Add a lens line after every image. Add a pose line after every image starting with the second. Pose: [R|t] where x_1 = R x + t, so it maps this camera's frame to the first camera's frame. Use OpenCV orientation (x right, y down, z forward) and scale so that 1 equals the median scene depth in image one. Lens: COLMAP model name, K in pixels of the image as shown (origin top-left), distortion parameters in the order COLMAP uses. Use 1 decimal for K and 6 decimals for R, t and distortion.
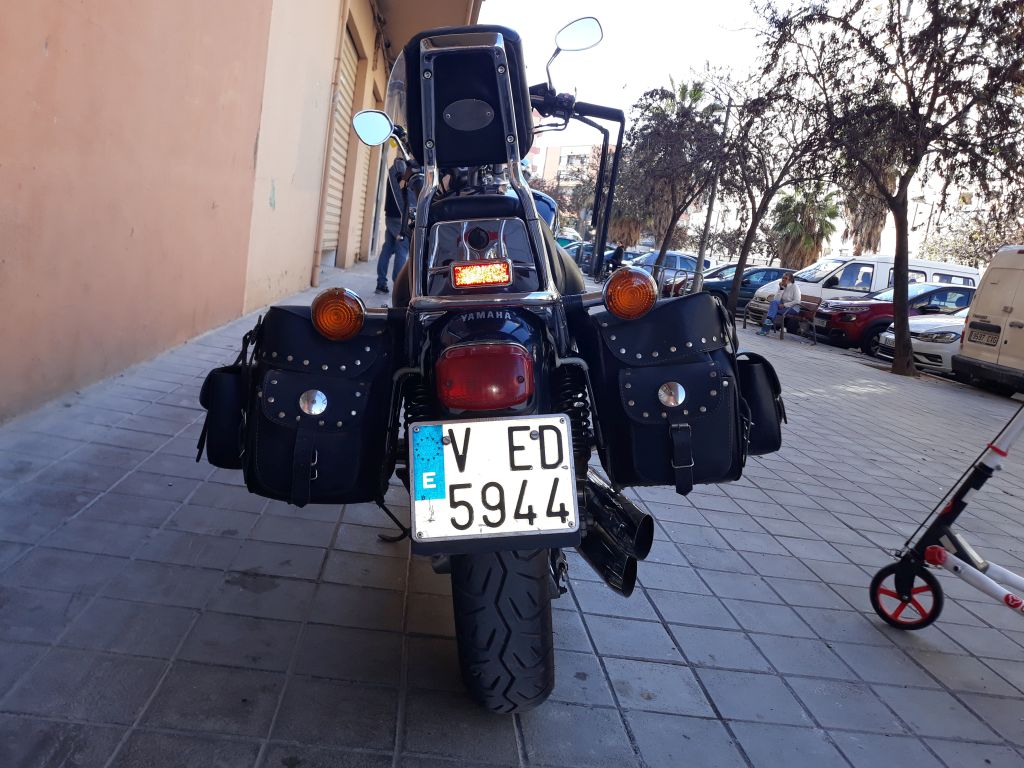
lens RADIAL K [[802.7, 0, 511.9], [0, 802.7, 382.4], [0, 0, 1]] dist [-0.005978, -0.031818]
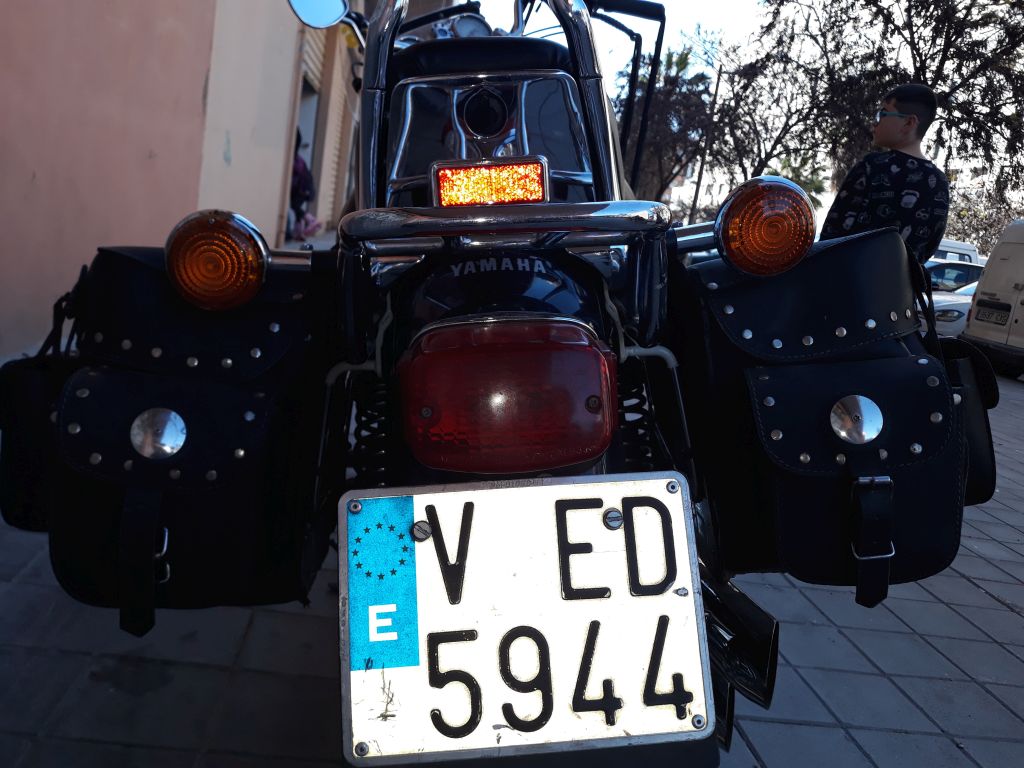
lens RADIAL K [[802.7, 0, 512.8], [0, 802.7, 385.5], [0, 0, 1]] dist [-0.005978, -0.031818]
pose [[0.999591, 0.004460, 0.028245, -0.031289], [-0.005430, 0.999395, 0.034351, -0.019271], [-0.028075, -0.034491, 0.999011, 0.398429]]
